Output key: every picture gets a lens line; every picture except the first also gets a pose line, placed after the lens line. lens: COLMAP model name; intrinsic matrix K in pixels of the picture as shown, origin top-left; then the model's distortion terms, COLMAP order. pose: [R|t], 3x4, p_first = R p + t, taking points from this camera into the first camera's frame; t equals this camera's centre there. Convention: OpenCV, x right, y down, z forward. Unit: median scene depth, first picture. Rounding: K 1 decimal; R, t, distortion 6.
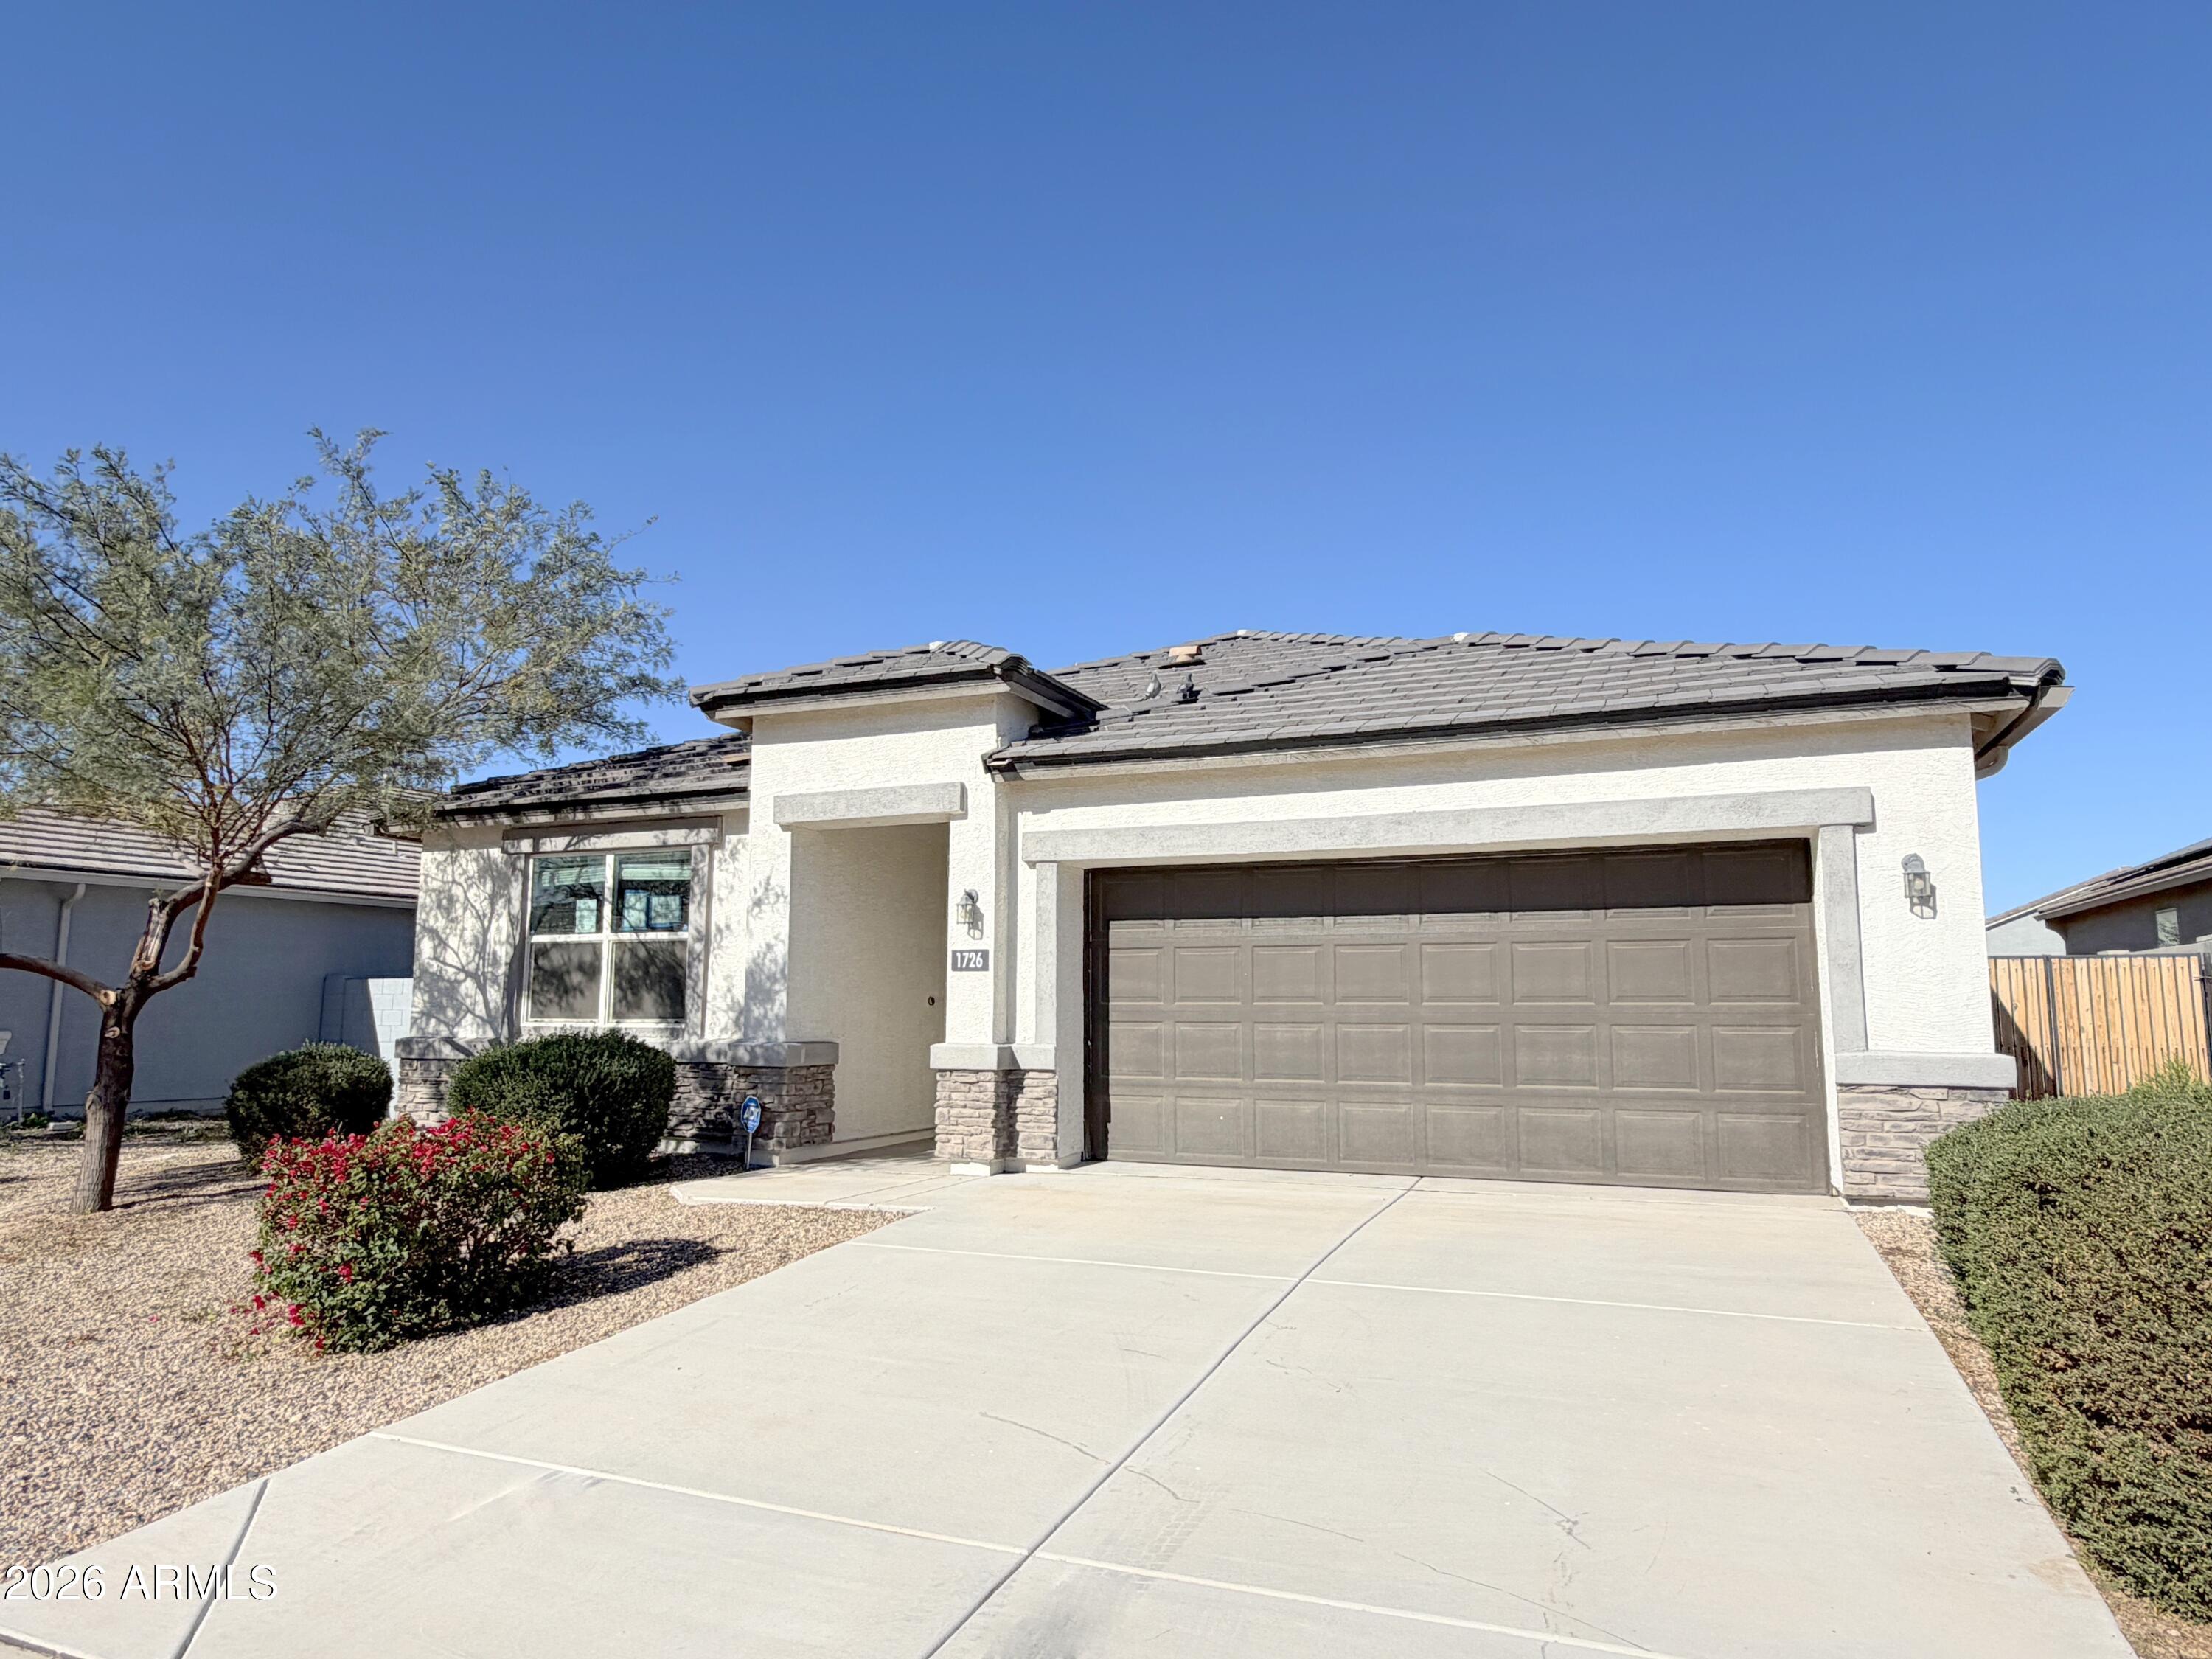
lens RADIAL K [[1399.9, 0, 1106.0], [0, 1399.9, 829.5], [0, 0, 1]] dist [-0.003084, 0.000204]
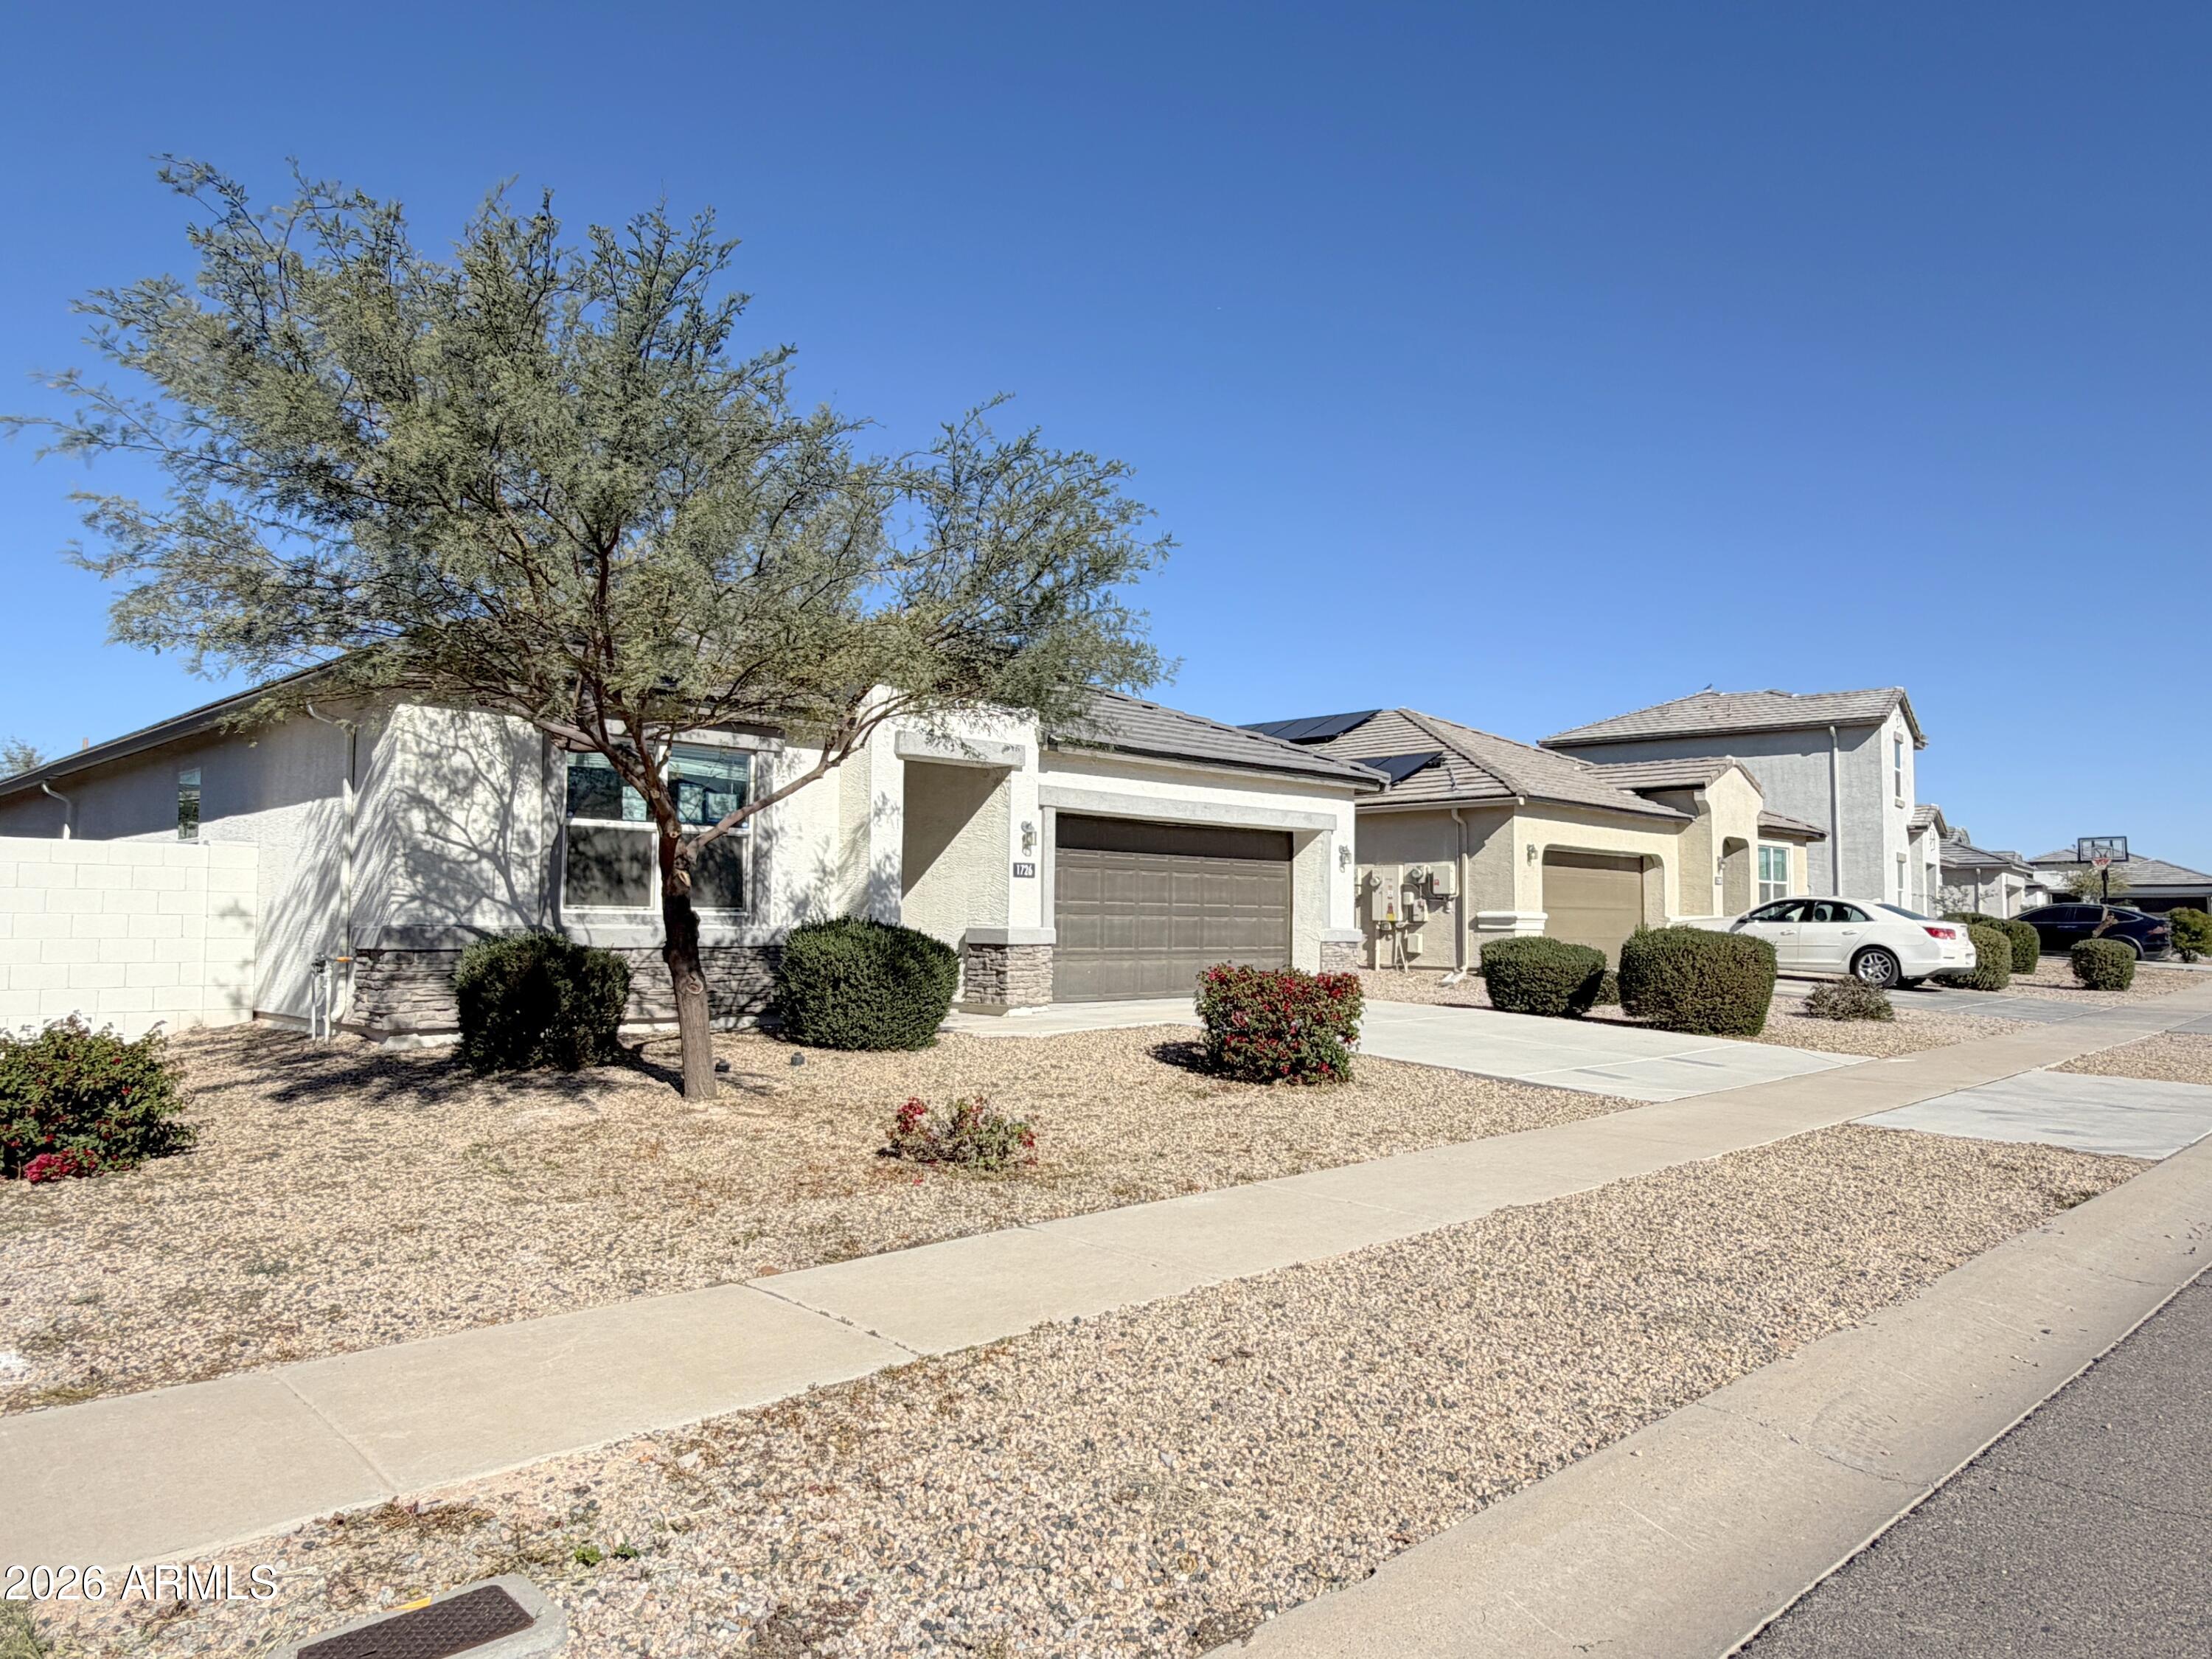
lens RADIAL K [[1479.2, 0, 1106.0], [0, 1479.2, 829.5], [0, 0, 1]] dist [-0.002066, -0.000563]
pose [[0.351912, 0.062480, 0.933945, -1.486975], [-0.125683, 0.991889, -0.018999, 0.069599], [-0.927557, -0.110695, 0.356910, 0.376448]]
